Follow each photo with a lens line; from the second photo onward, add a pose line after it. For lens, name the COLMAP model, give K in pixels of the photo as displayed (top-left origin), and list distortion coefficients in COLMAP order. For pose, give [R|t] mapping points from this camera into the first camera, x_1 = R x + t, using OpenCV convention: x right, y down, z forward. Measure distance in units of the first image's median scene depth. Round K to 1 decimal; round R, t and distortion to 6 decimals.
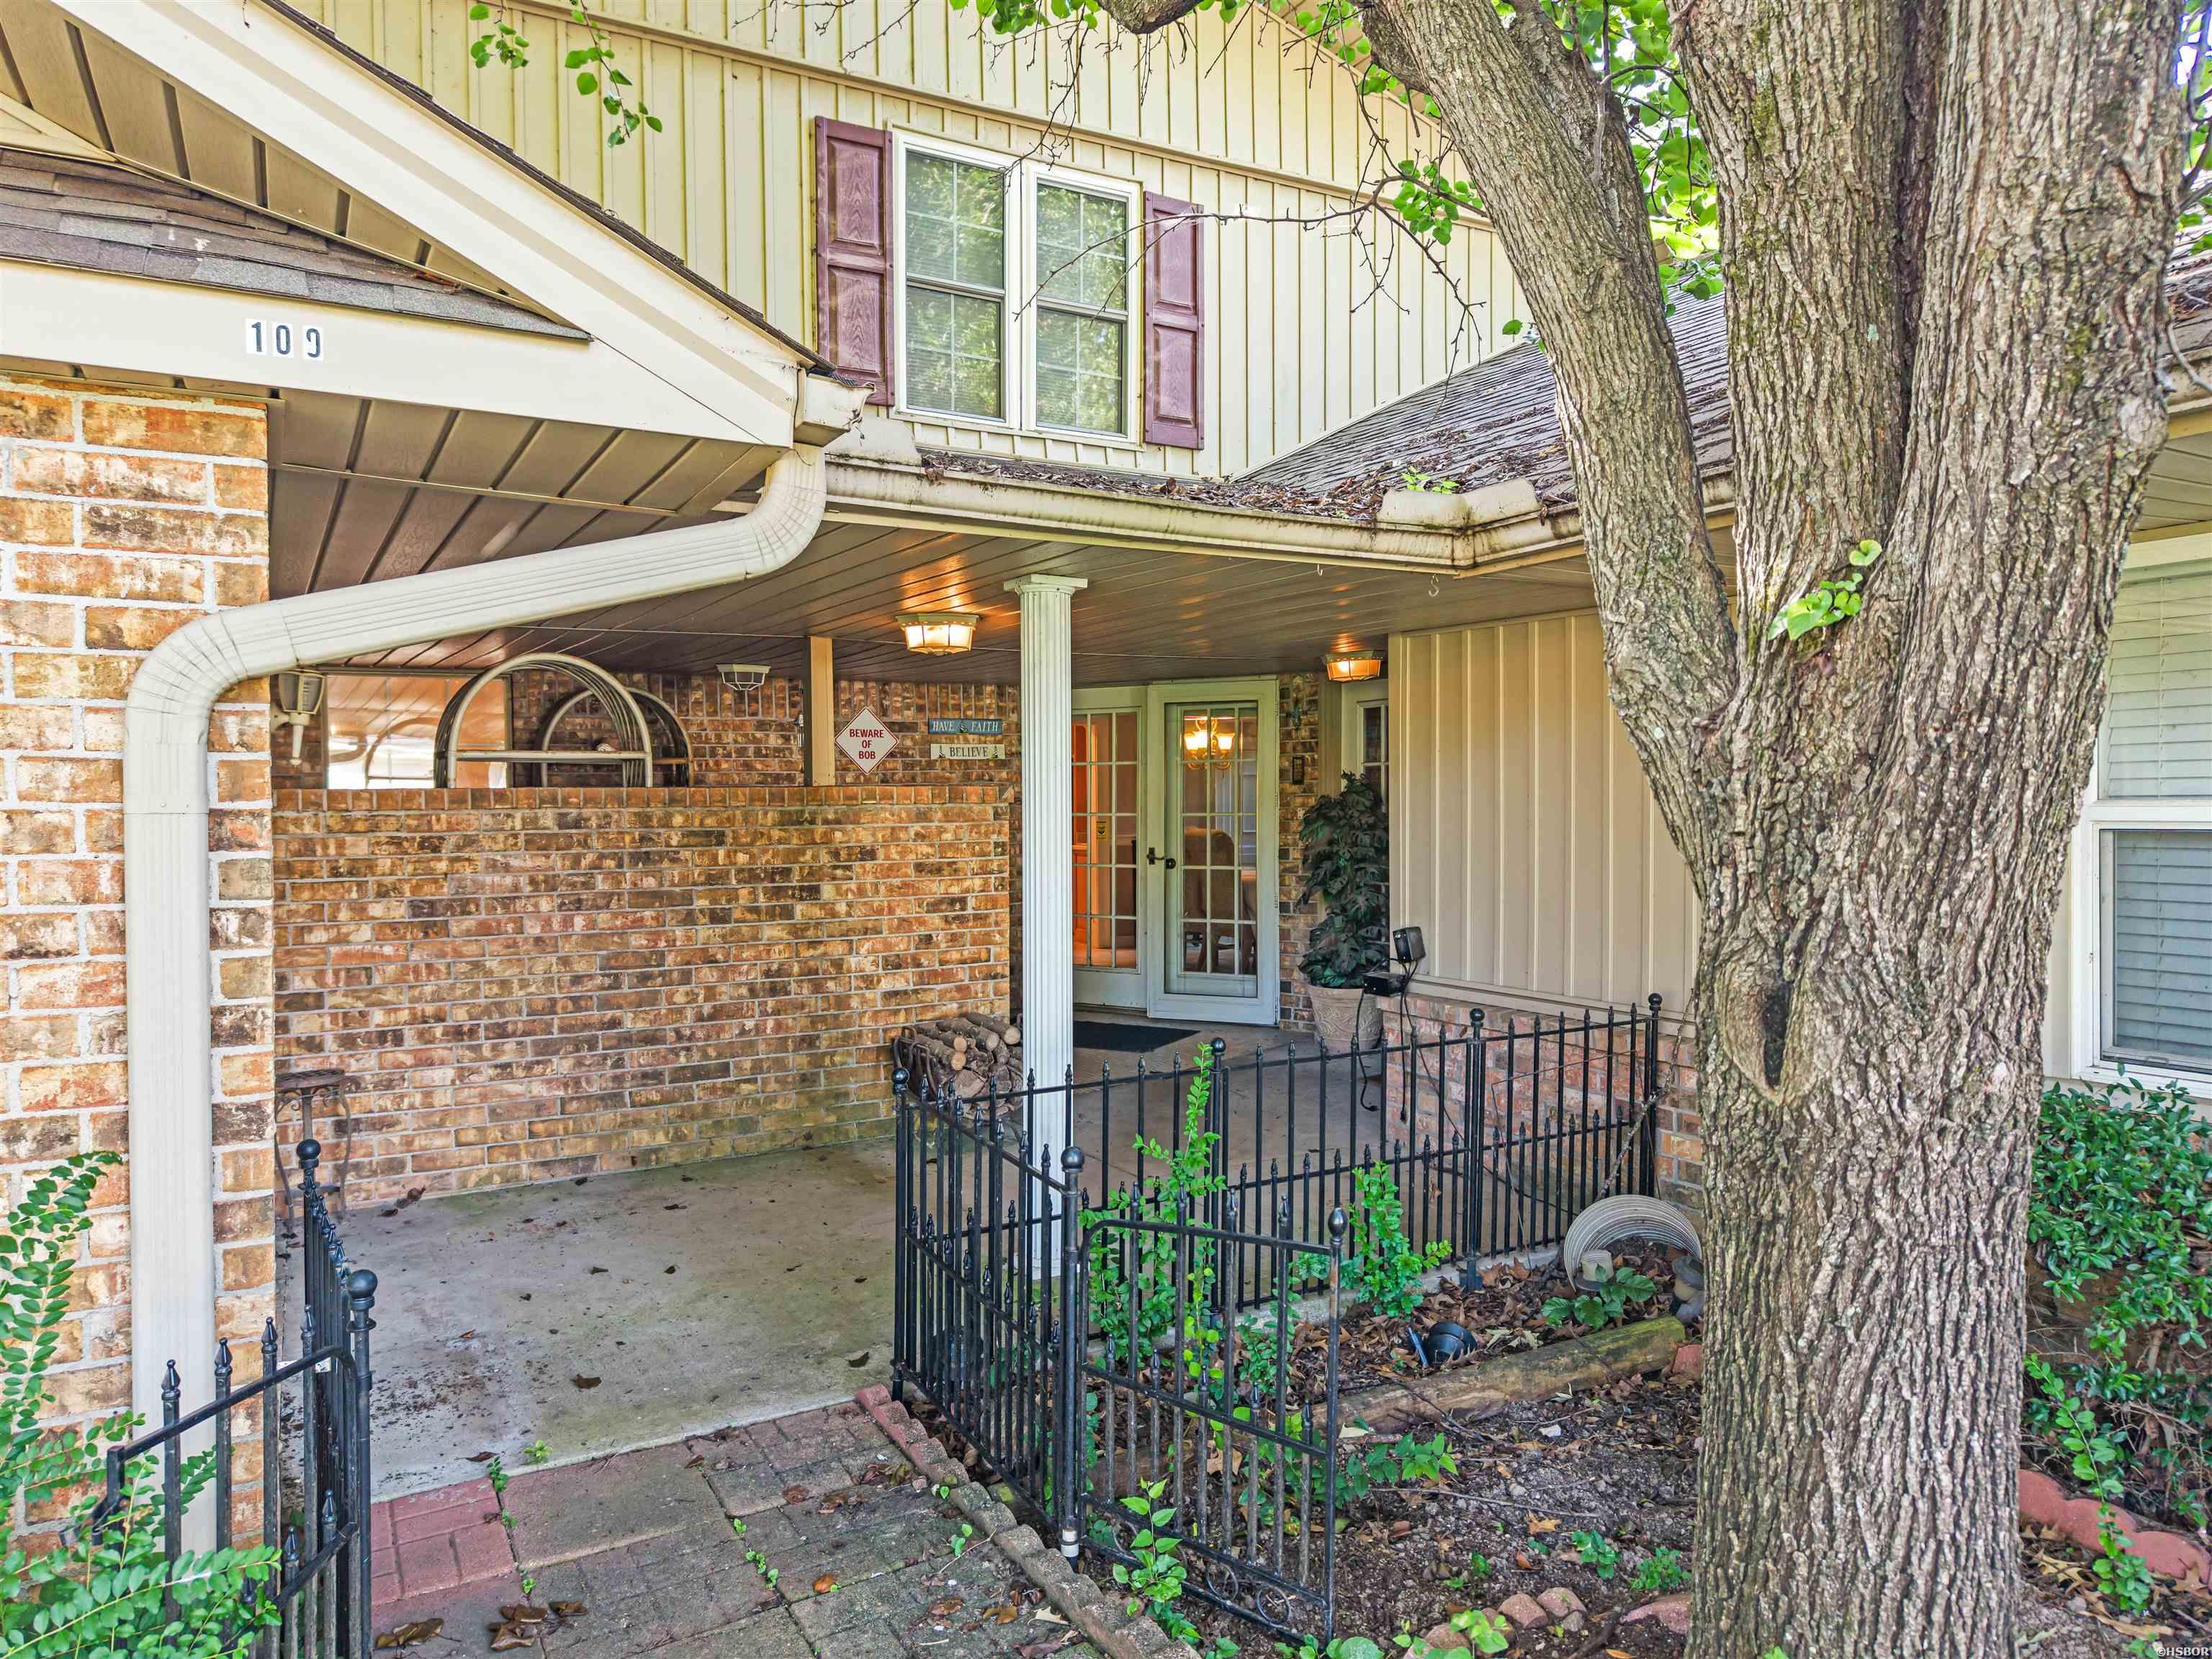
lens RADIAL K [[1483.0, 0, 1103.8], [0, 1483.0, 827.3], [0, 0, 1]] dist [0.016872, -0.026107]
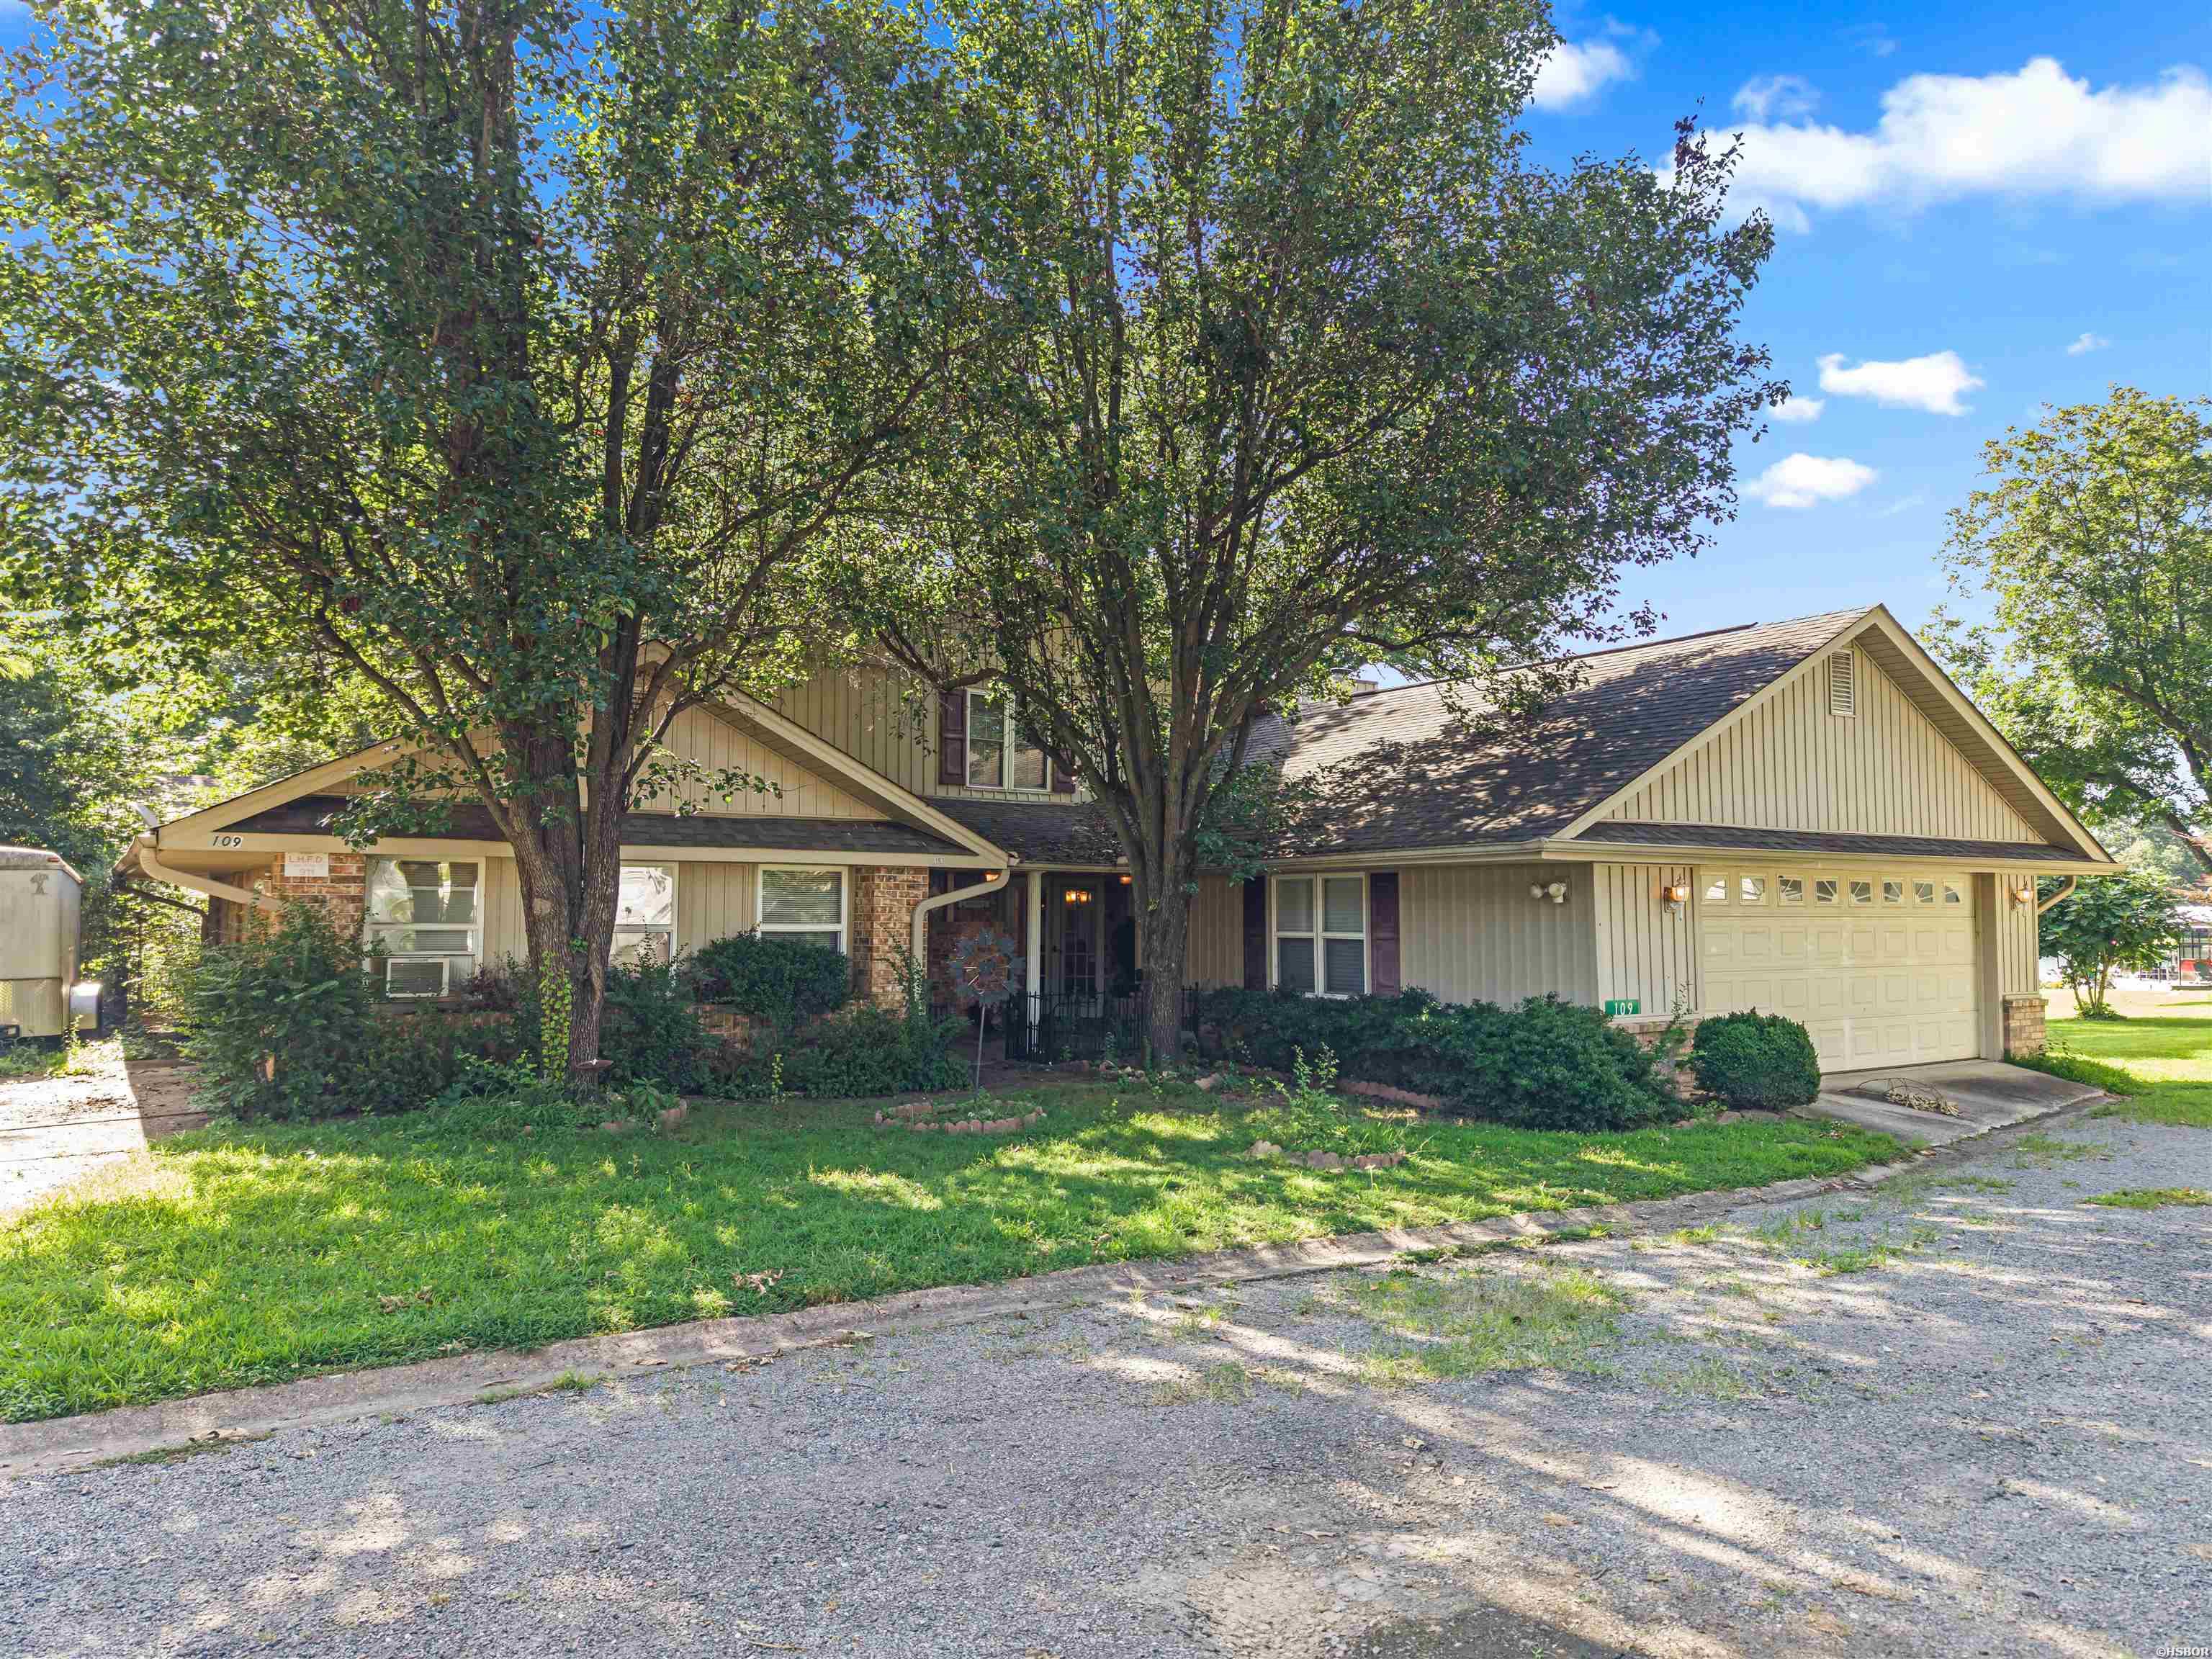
lens RADIAL K [[1483.0, 0, 1102.8], [0, 1483.0, 829.6], [0, 0, 1]] dist [0.016872, -0.026107]
pose [[0.995999, 0.003524, 0.089290, -0.132481], [0.003318, 0.997074, -0.076368, 0.014965], [-0.089298, 0.076358, 0.993074, -1.810718]]
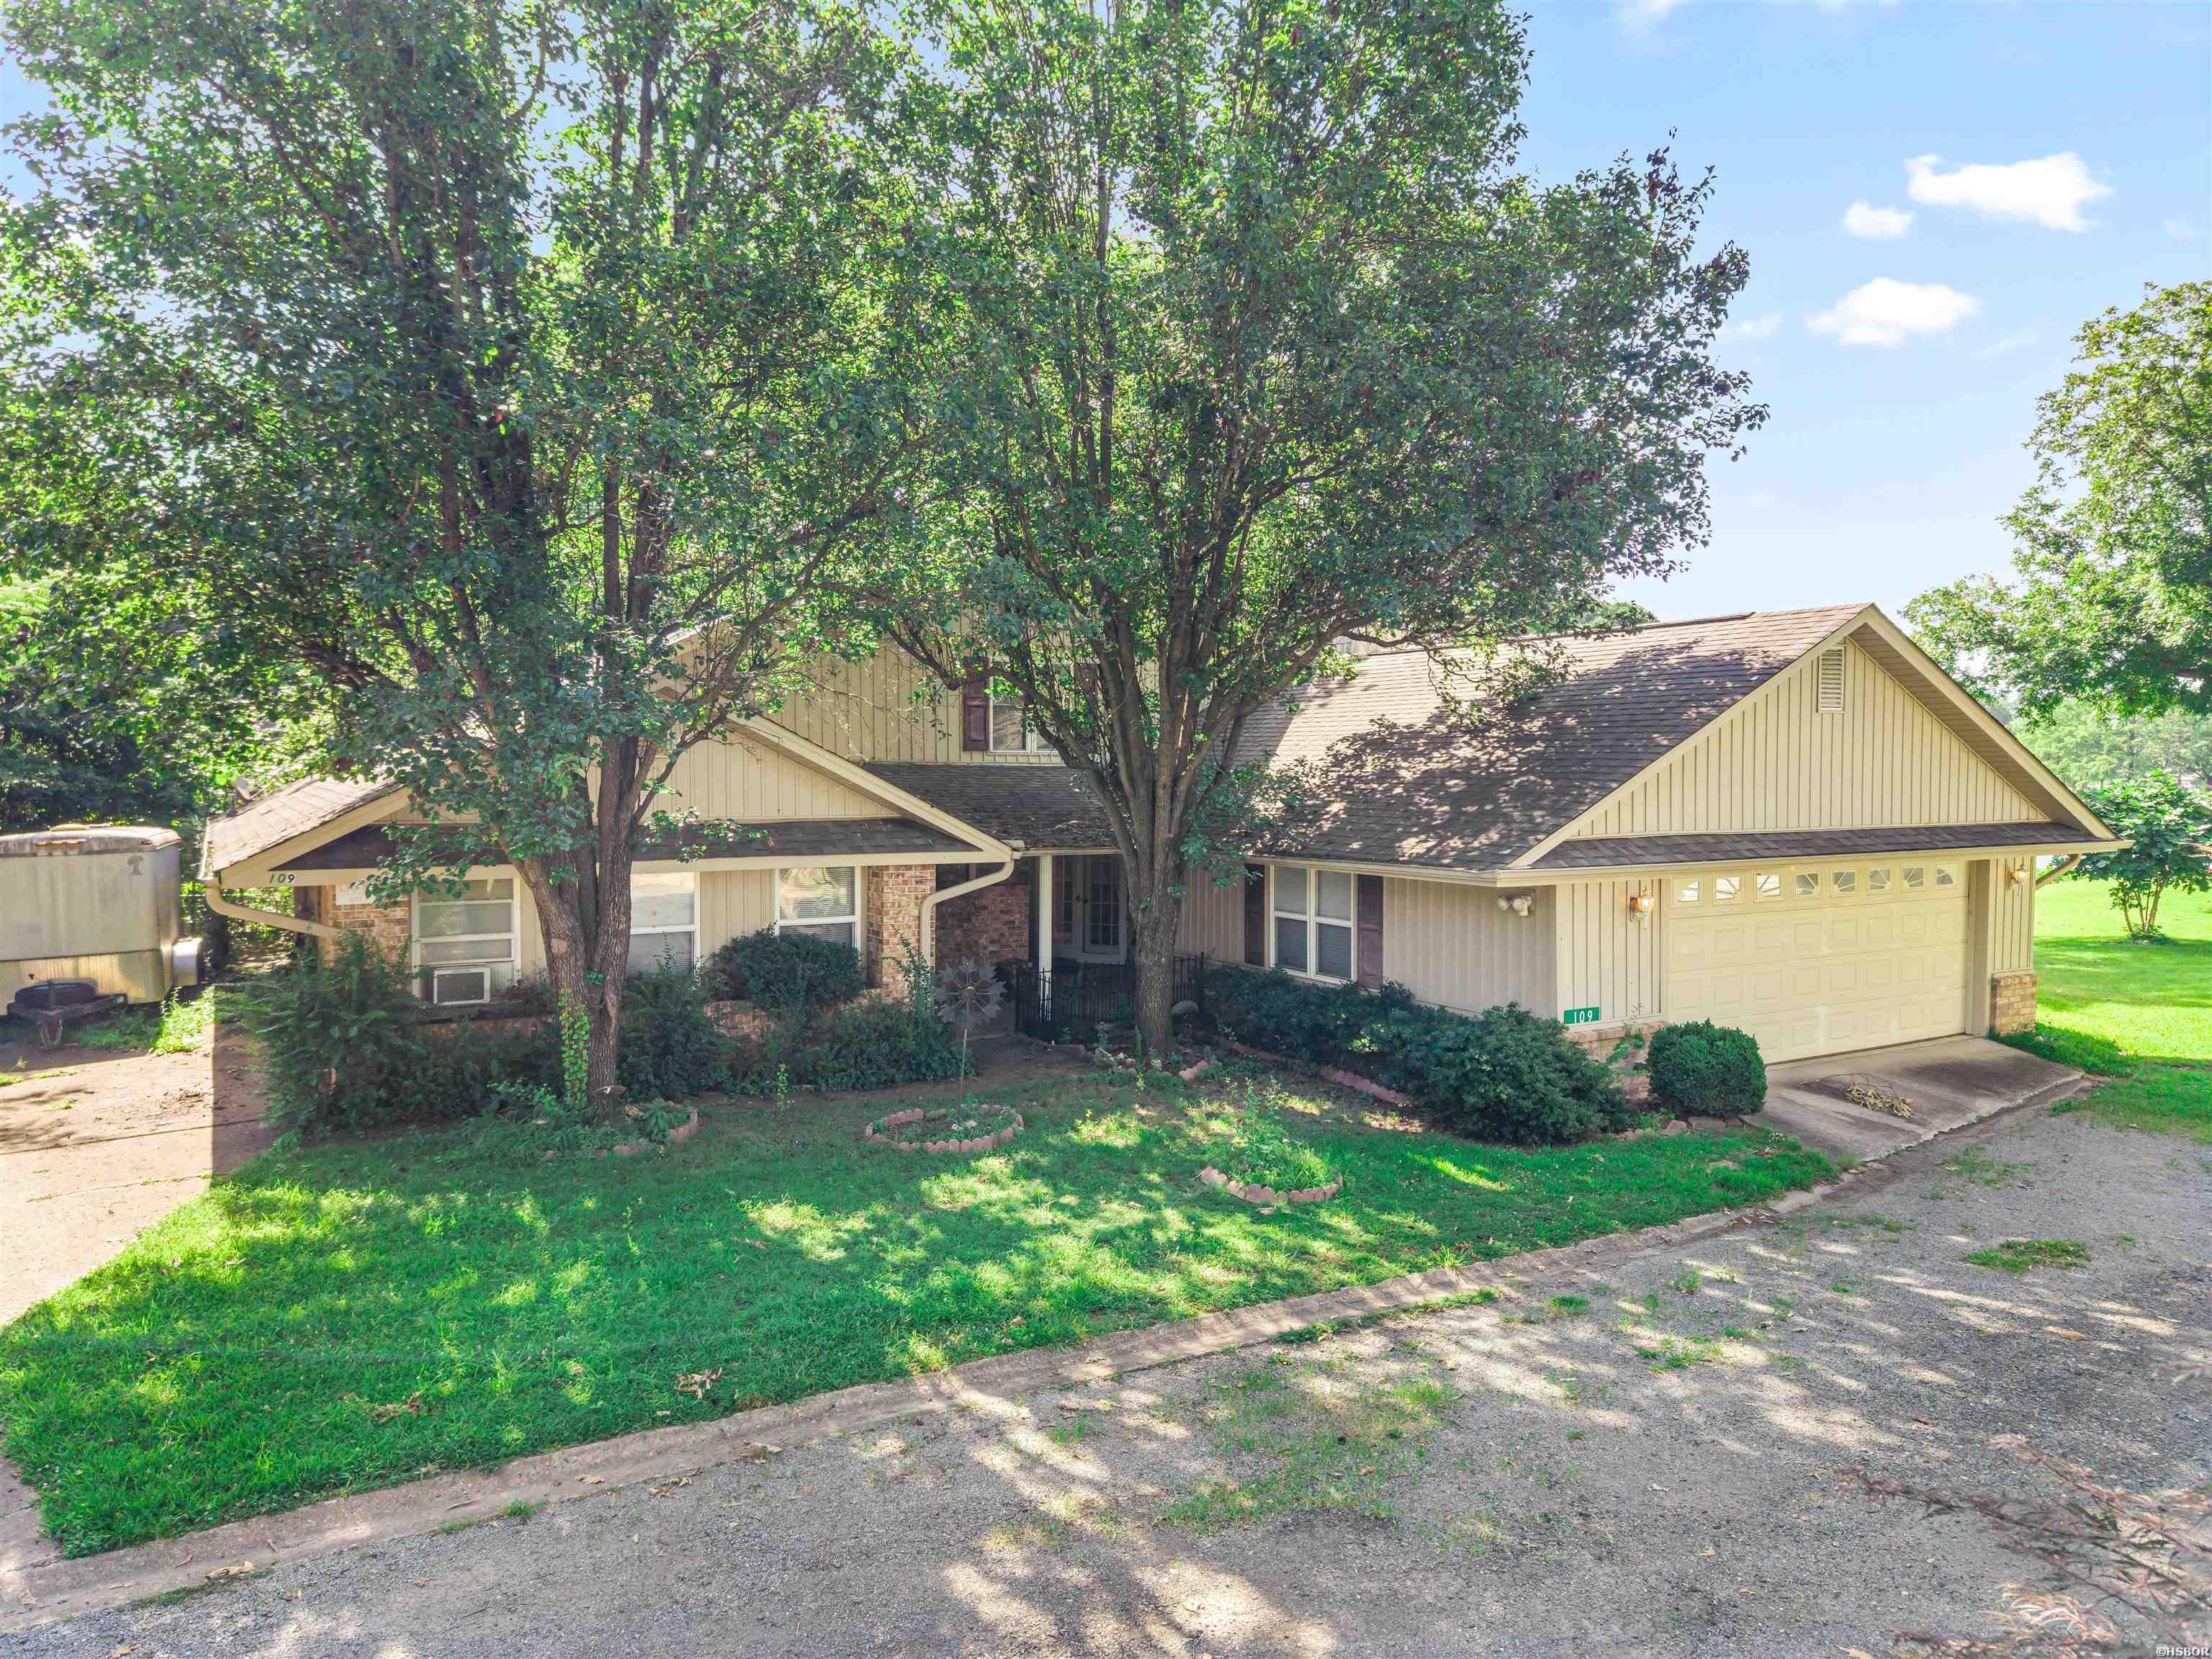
lens RADIAL K [[1483.0, 0, 1109.1], [0, 1483.0, 826.8], [0, 0, 1]] dist [0.016872, -0.026107]
pose [[0.999561, -0.005190, 0.029159, 0.009449], [0.004413, 0.999635, 0.026642, -0.211874], [-0.029287, -0.026501, 0.999220, -1.933548]]
